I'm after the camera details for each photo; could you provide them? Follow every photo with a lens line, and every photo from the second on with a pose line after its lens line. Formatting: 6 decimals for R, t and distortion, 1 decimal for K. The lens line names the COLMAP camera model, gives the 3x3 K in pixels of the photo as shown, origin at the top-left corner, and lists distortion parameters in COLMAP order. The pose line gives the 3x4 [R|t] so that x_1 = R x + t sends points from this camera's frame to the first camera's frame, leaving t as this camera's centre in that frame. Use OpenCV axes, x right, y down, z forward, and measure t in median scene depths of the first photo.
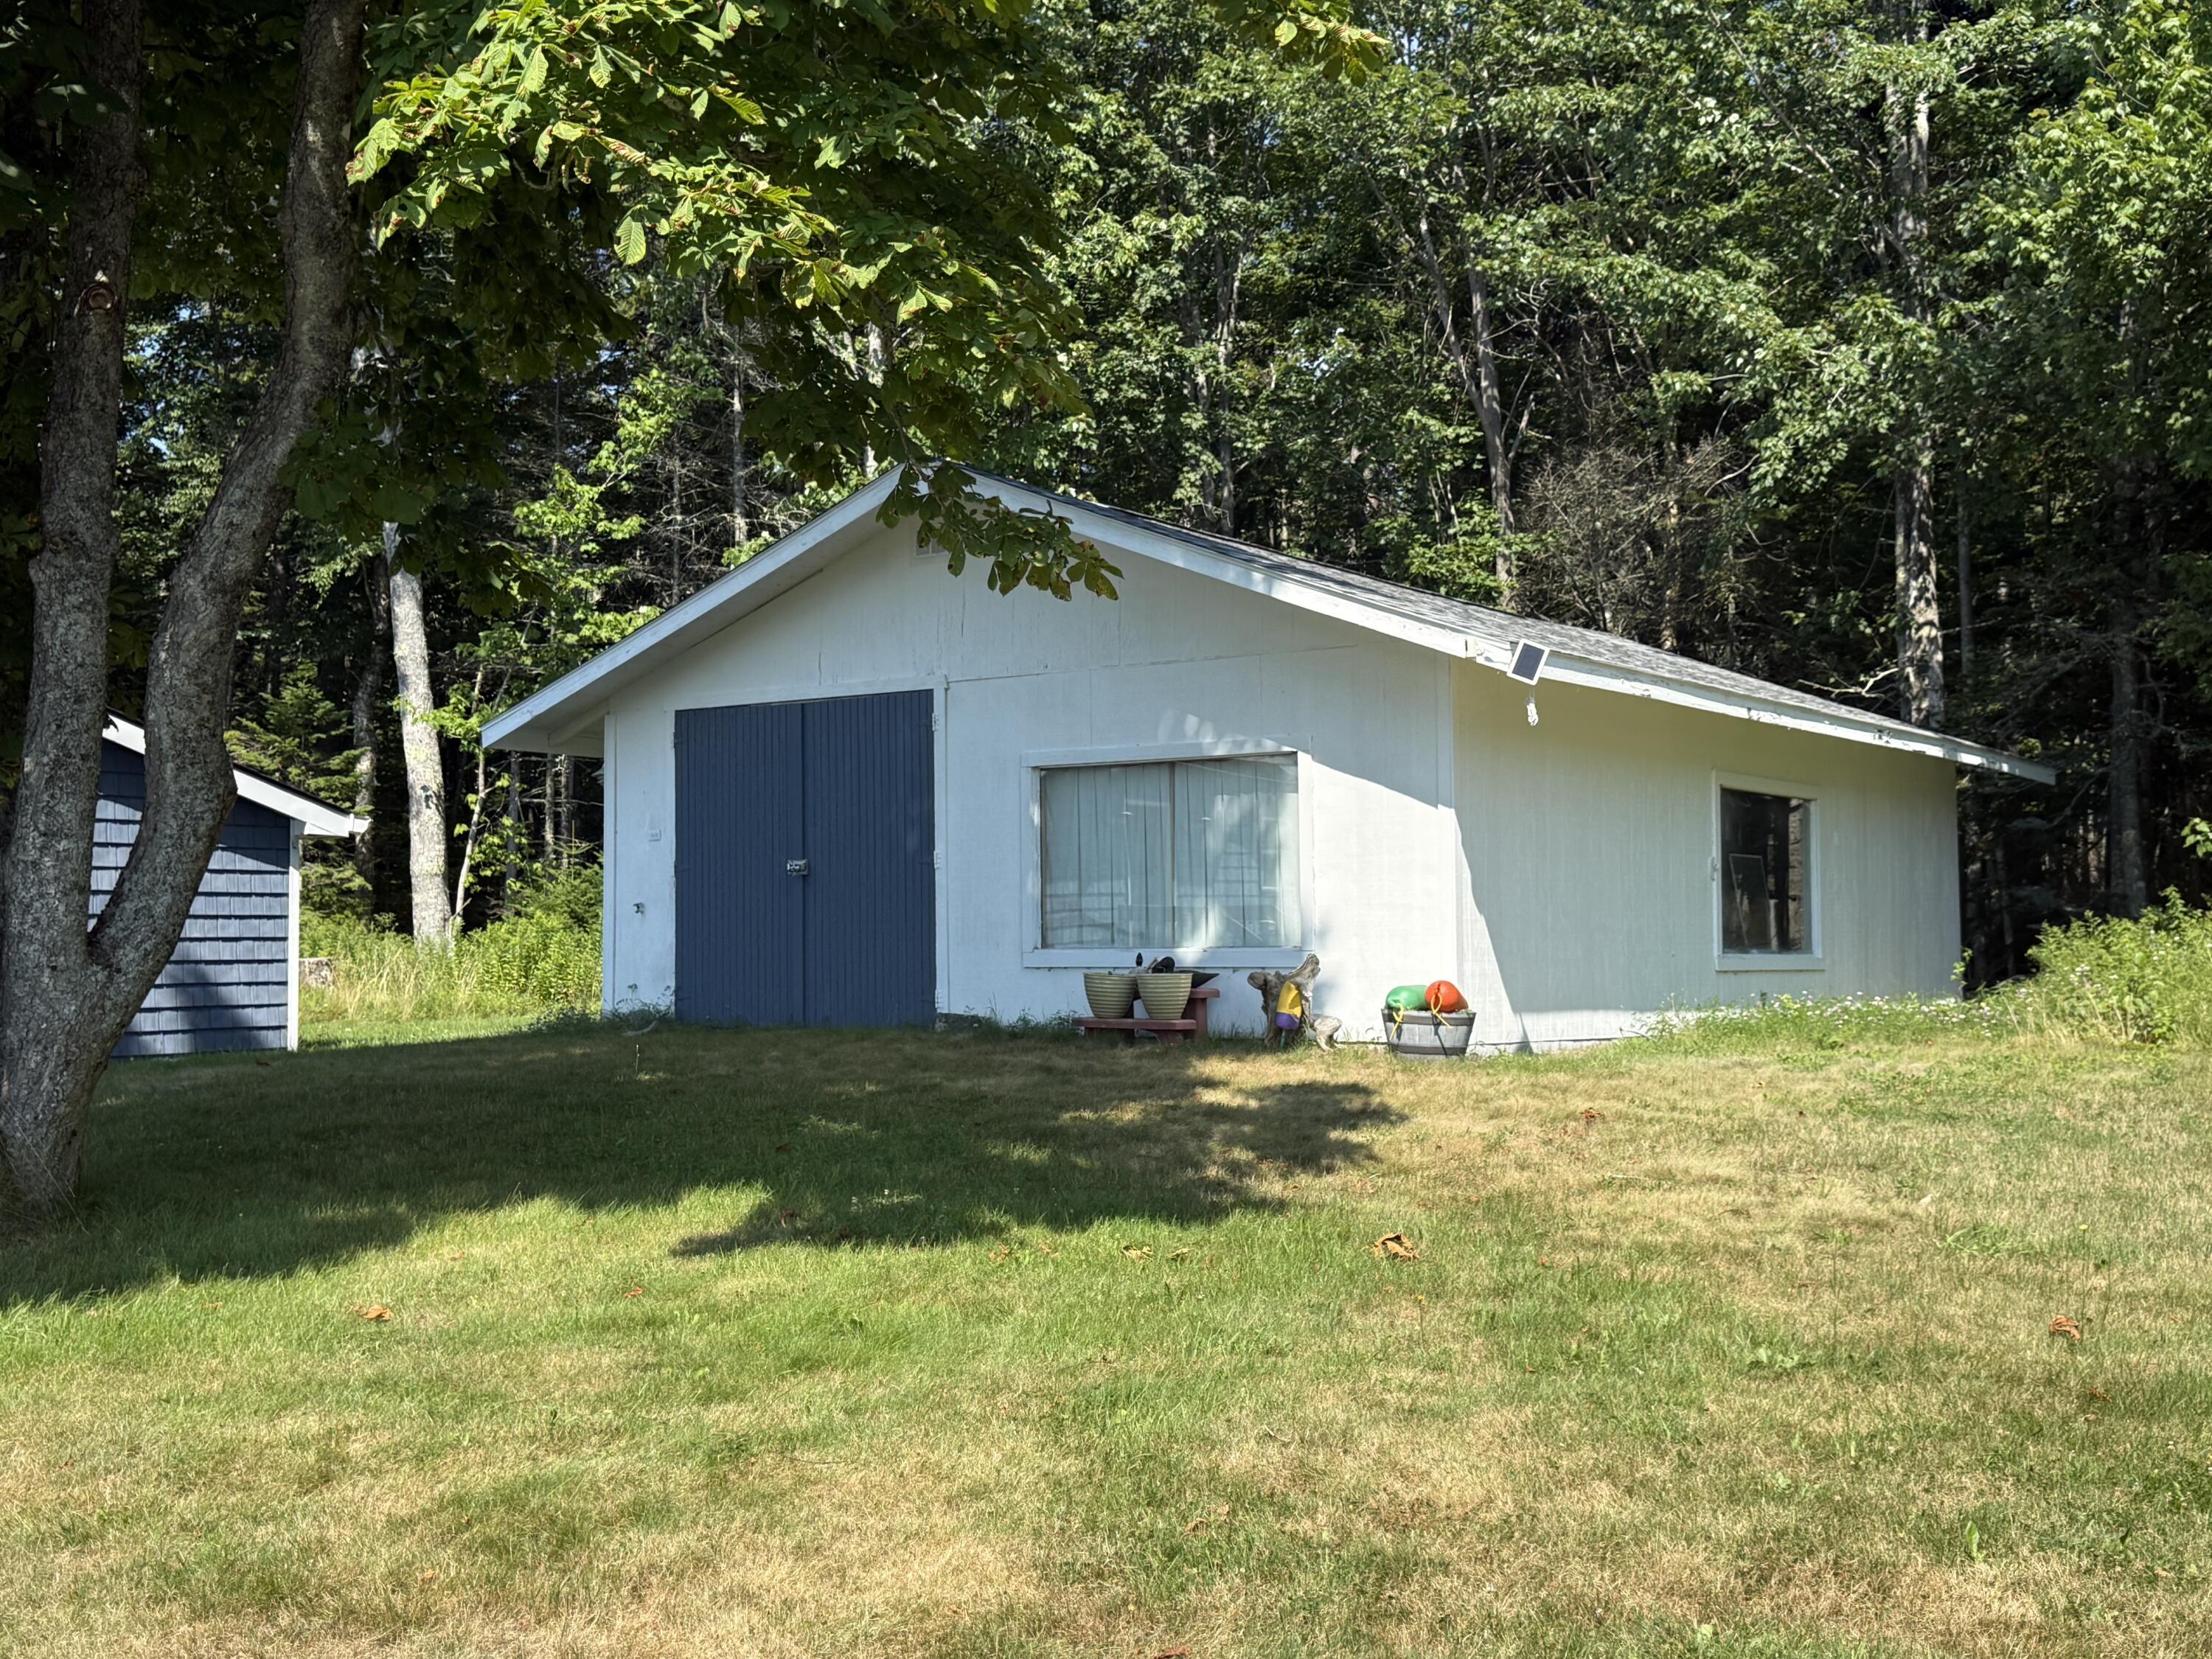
lens RADIAL K [[2487.6, 0, 1105.8], [0, 2487.6, 831.5], [0, 0, 1]] dist [0.096447, 0.000000]
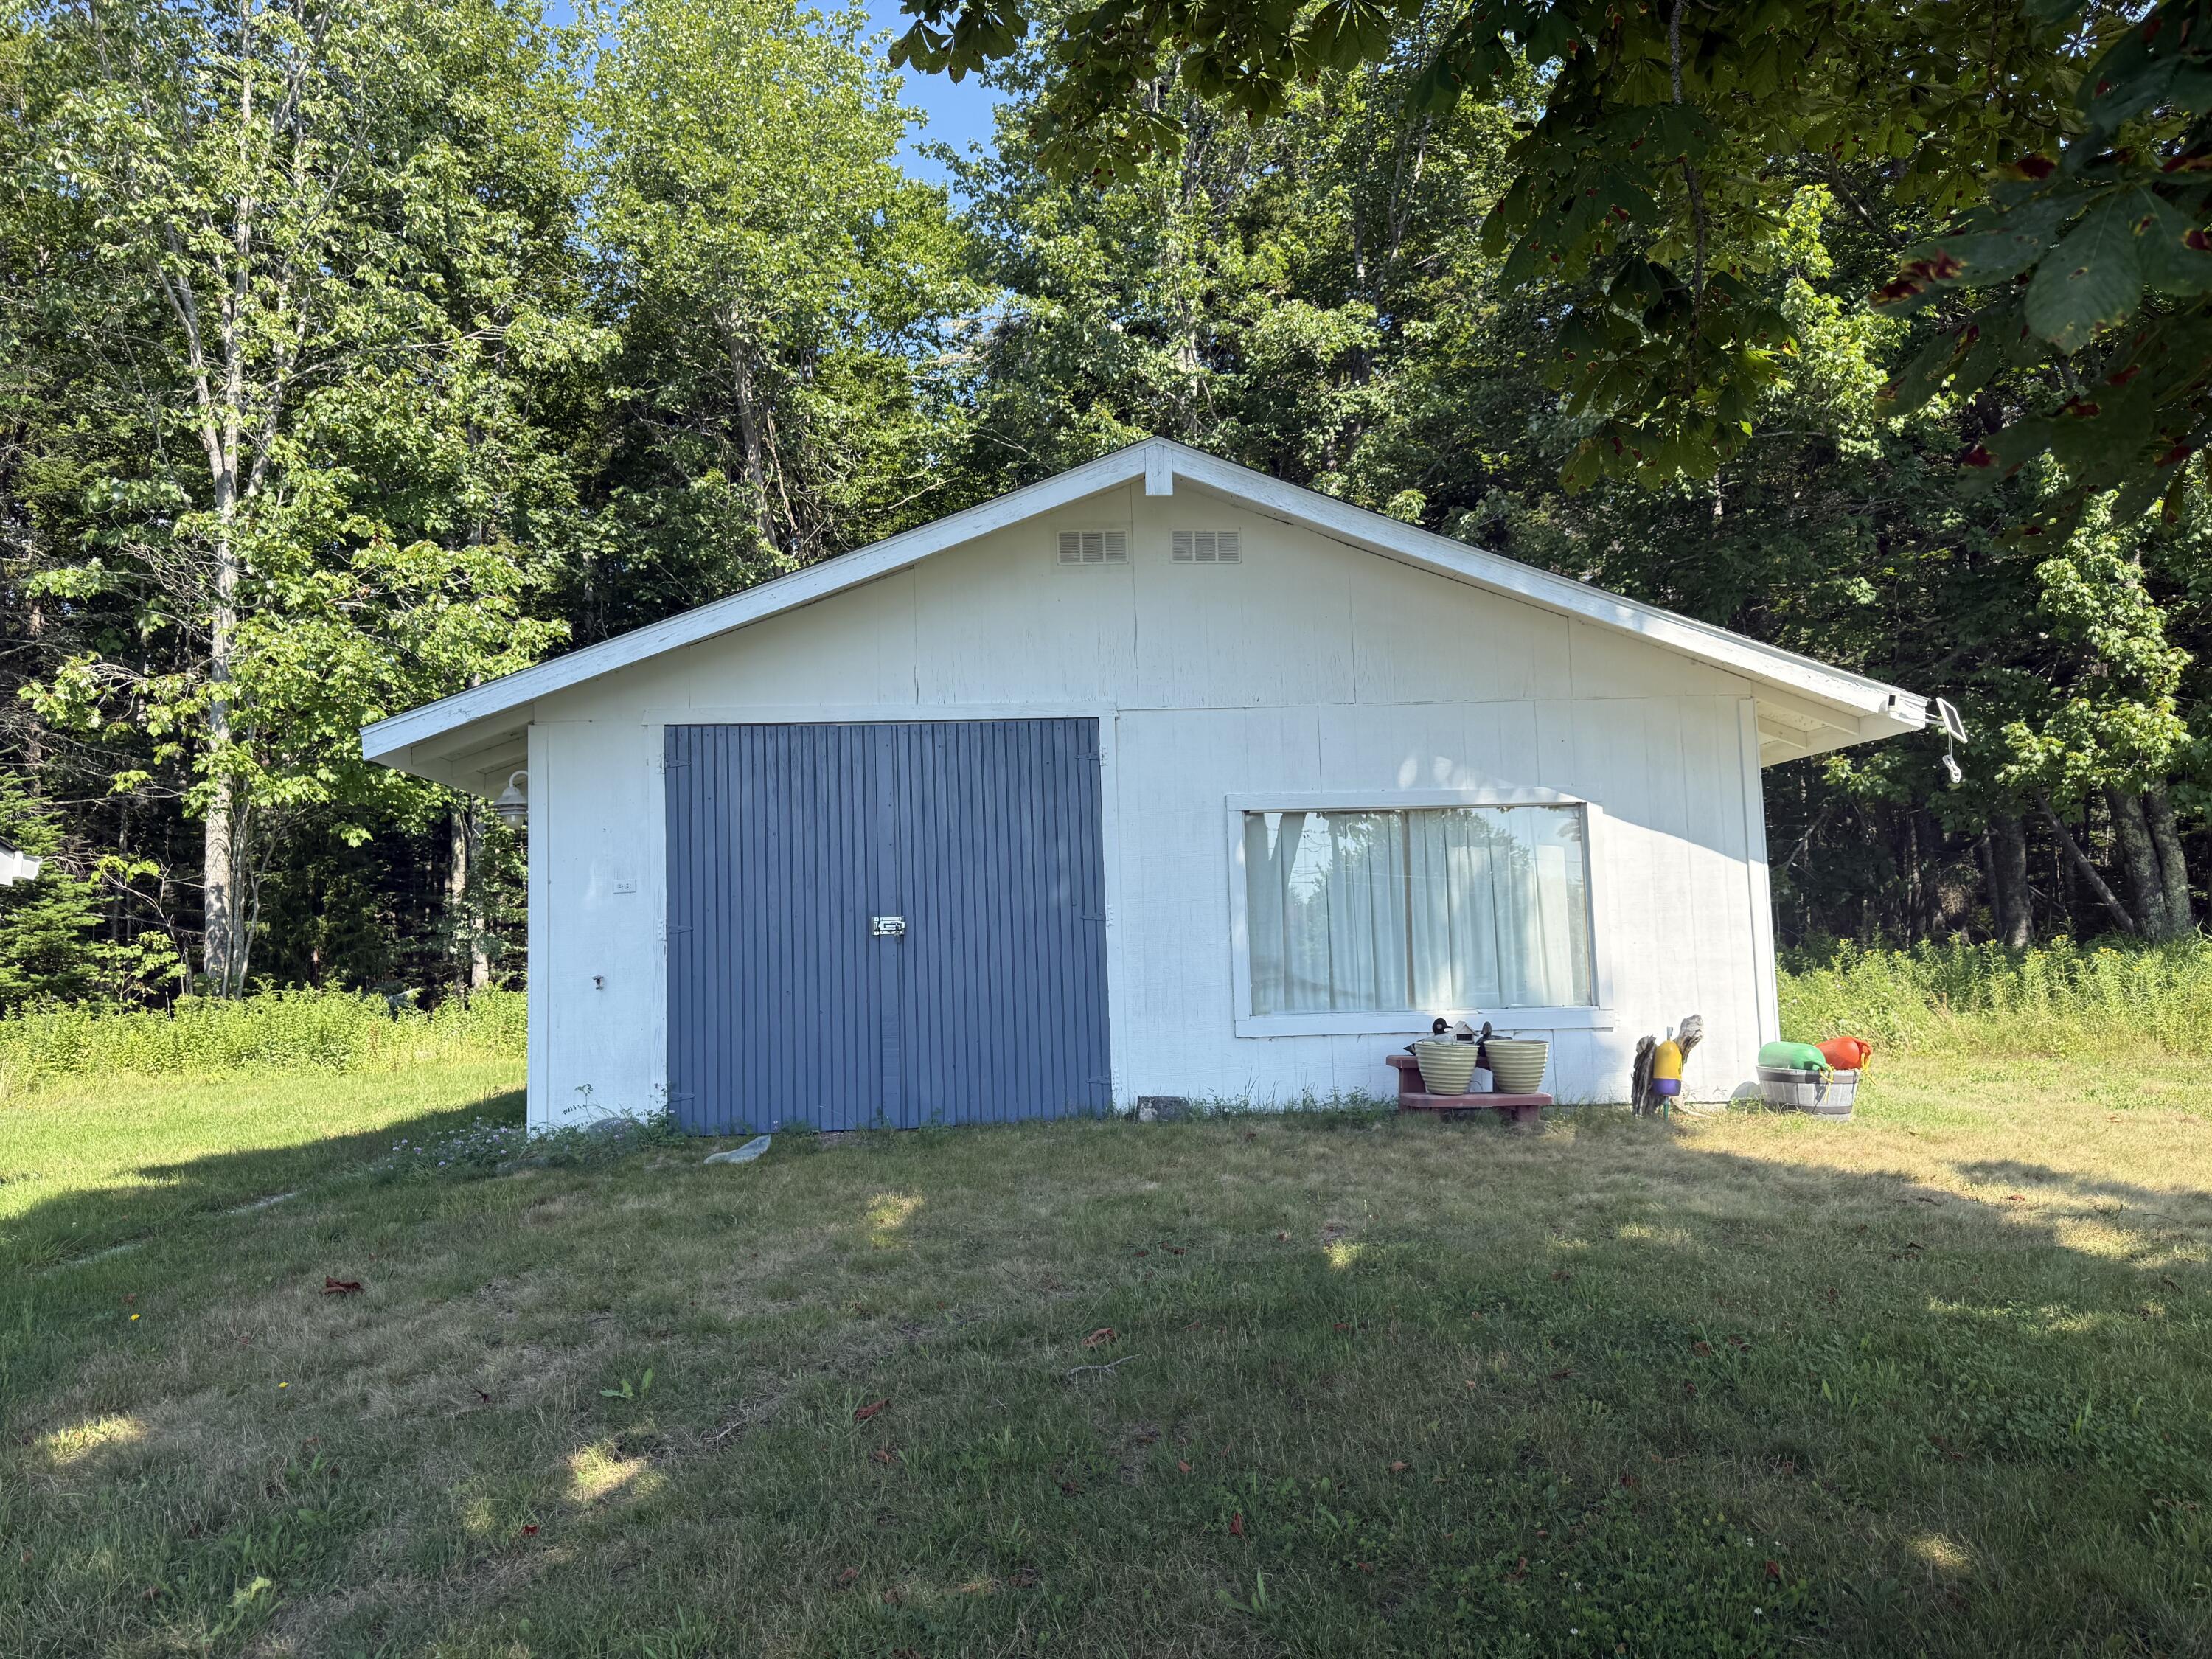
lens RADIAL K [[1542.4, 0, 1105.5], [0, 1542.4, 825.1], [0, 0, 1]] dist [0.044603, 0.000424]
pose [[0.779325, 0.045250, 0.624984, -0.396998], [-0.002702, 0.997623, -0.068861, 0.016446], [-0.626614, 0.051976, 0.777594, 0.586854]]
